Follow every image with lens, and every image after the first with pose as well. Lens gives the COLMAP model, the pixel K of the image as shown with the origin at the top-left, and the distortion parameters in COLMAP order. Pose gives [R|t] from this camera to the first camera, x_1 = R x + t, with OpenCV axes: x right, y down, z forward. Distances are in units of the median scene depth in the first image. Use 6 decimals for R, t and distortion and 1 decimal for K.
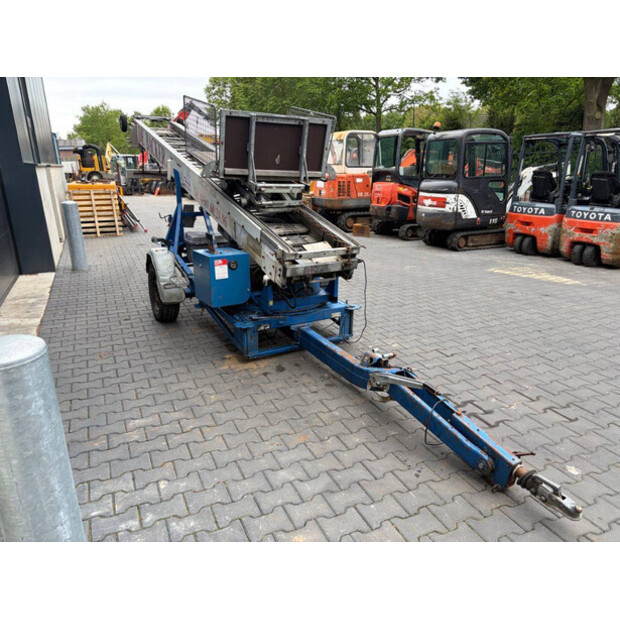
lens RADIAL K [[467.7, 0, 308.4], [0, 467.7, 305.8], [0, 0, 1]] dist [0.025555, -0.002310]
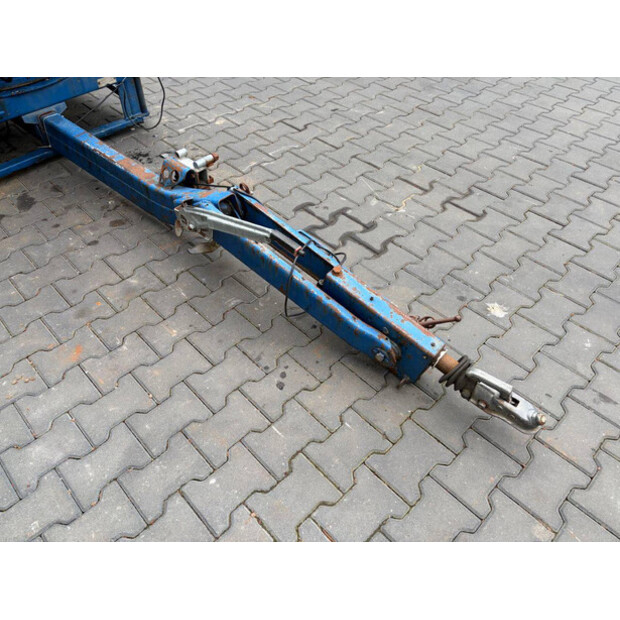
lens RADIAL K [[471.1, 0, 302.7], [0, 471.1, 305.8], [0, 0, 1]] dist [0.049362, -0.053074]
pose [[0.943876, -0.237246, 0.229811, 0.090101], [0.092738, 0.858126, 0.504995, -0.017953], [-0.317015, -0.455340, 0.831966, 0.335040]]
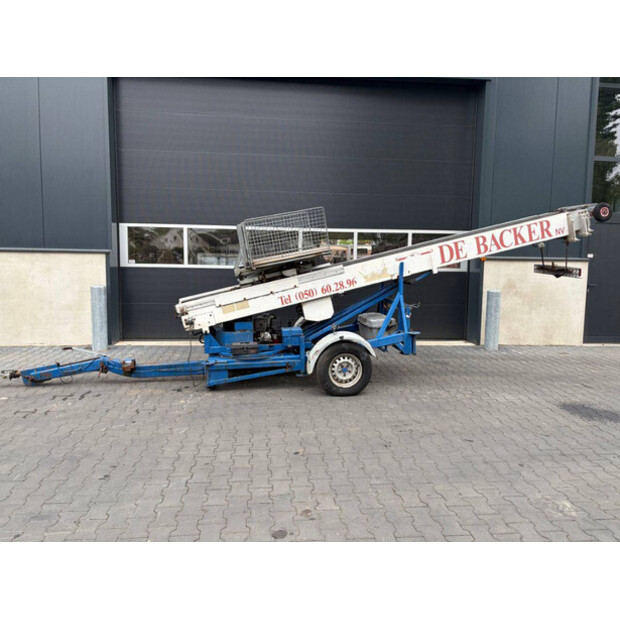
lens RADIAL K [[471.1, 0, 302.7], [0, 471.1, 305.8], [0, 0, 1]] dist [0.049362, -0.053074]
pose [[-0.334179, 0.102677, -0.936900, 1.281836], [-0.284421, 0.936721, 0.204106, -0.514320], [0.898571, 0.334682, -0.283829, 1.662140]]
